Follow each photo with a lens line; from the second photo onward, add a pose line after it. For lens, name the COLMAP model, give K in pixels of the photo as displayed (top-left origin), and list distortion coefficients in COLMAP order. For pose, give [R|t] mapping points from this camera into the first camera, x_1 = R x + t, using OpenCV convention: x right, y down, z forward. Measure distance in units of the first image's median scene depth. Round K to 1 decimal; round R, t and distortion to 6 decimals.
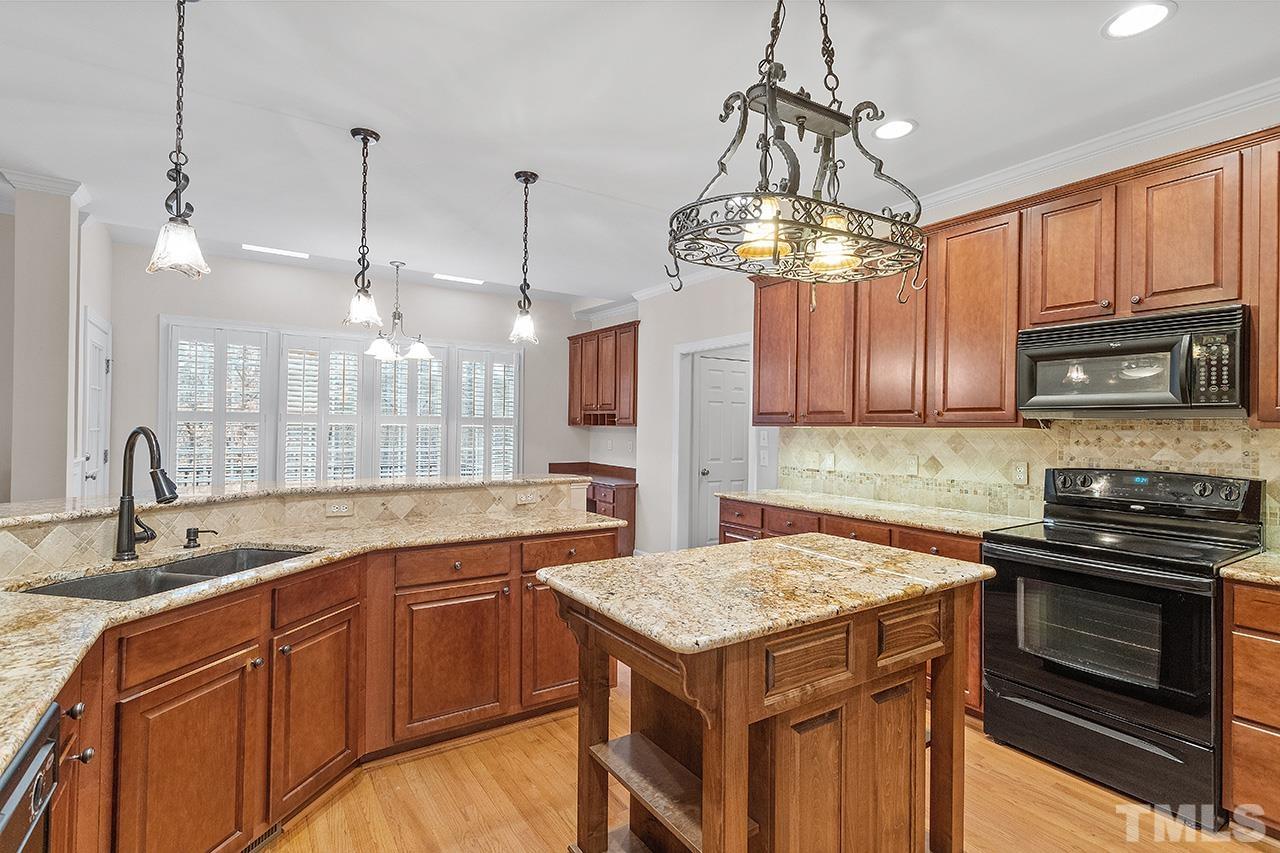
lens RADIAL K [[613.4, 0, 640.0], [0, 613.4, 426.5], [0, 0, 1]] dist [0.000021, -0.000020]
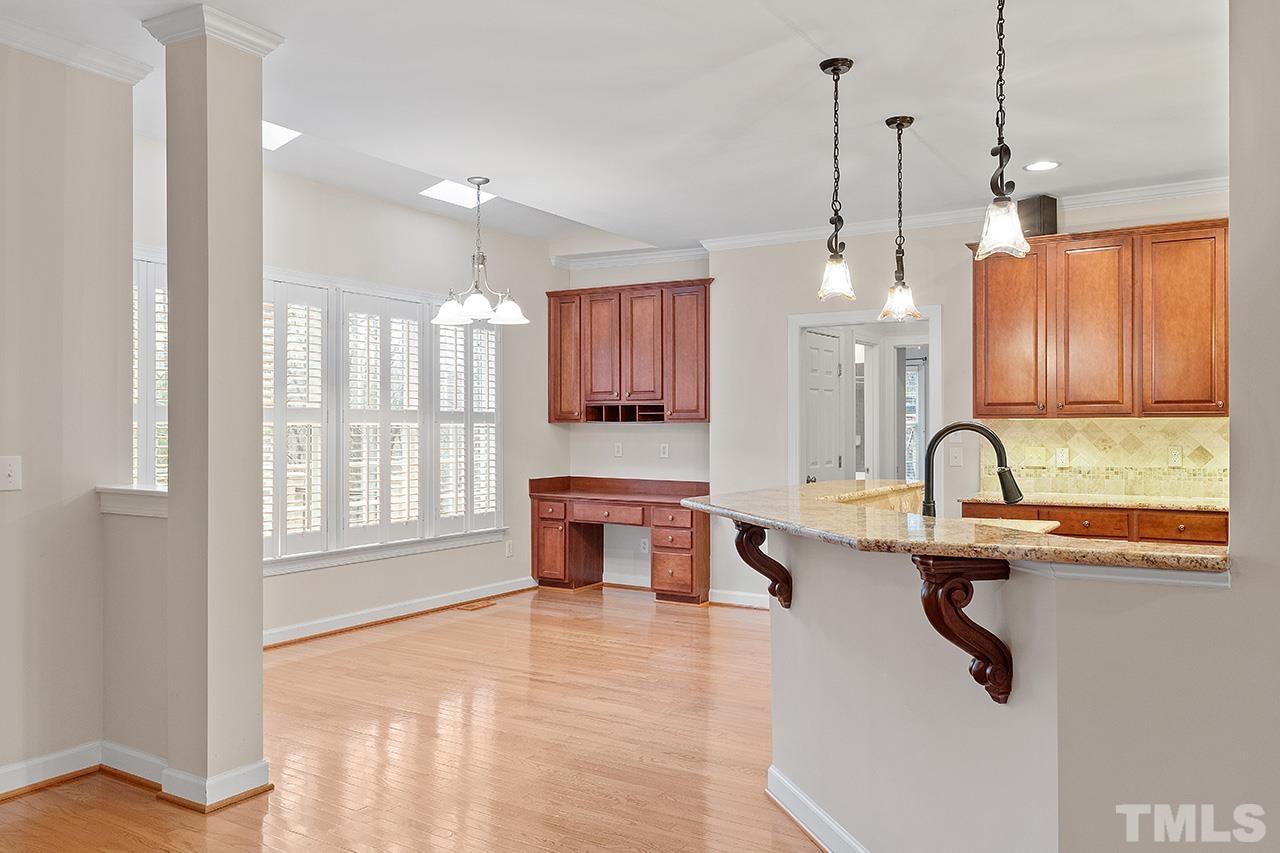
lens RADIAL K [[981.6, 0, 640.0], [0, 981.6, 426.5], [0, 0, 1]] dist [-0.006743, 0.000206]
pose [[0.910137, -0.013196, 0.414097, -0.568767], [0.012738, 0.999911, 0.003868, -0.000799], [-0.414111, 0.001754, 0.910225, -0.037608]]
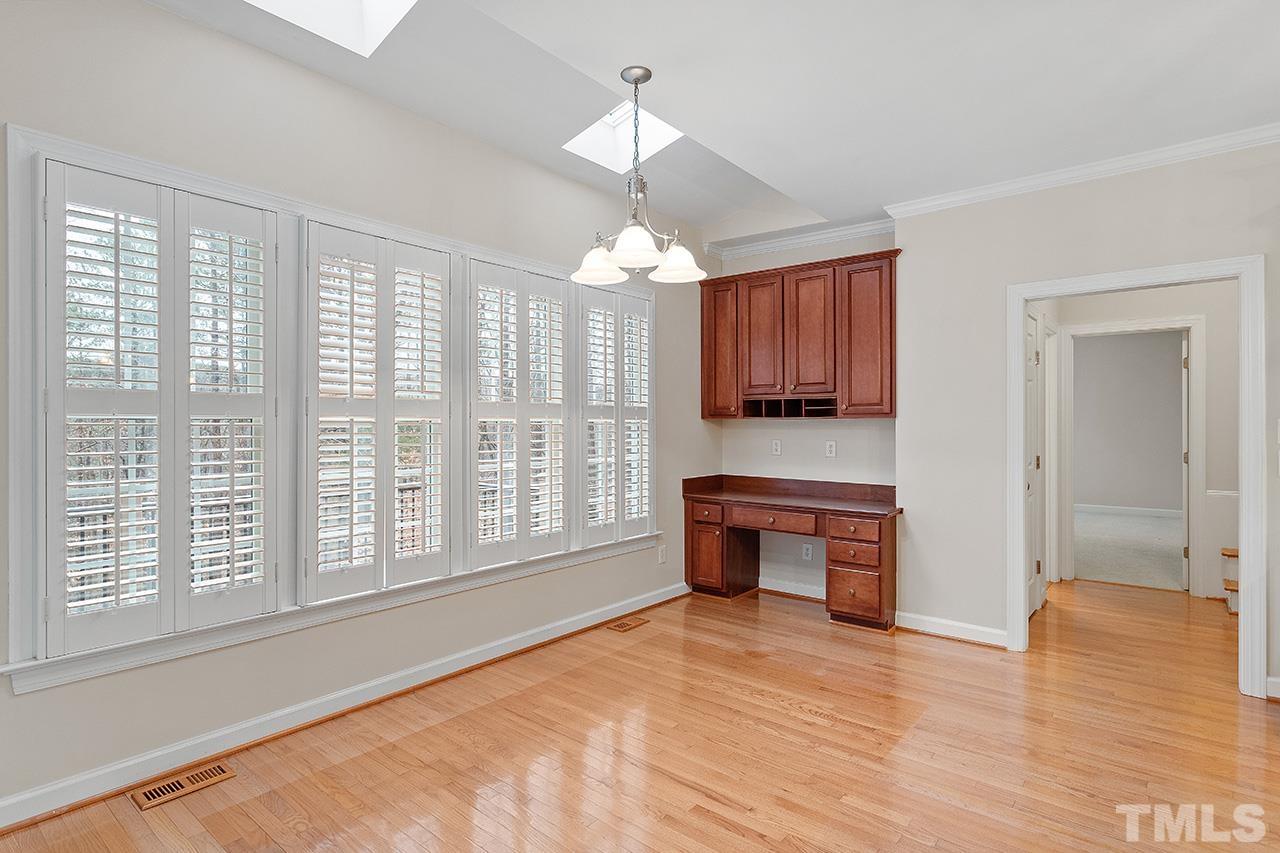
lens RADIAL K [[649.1, 0, 640.0], [0, 649.1, 426.5], [0, 0, 1]] dist [0.000956, 0.000090]
pose [[0.956901, -0.015980, 0.289973, -0.452032], [0.014708, 0.999870, 0.006563, 0.000849], [-0.290041, -0.002015, 0.957012, 0.435523]]
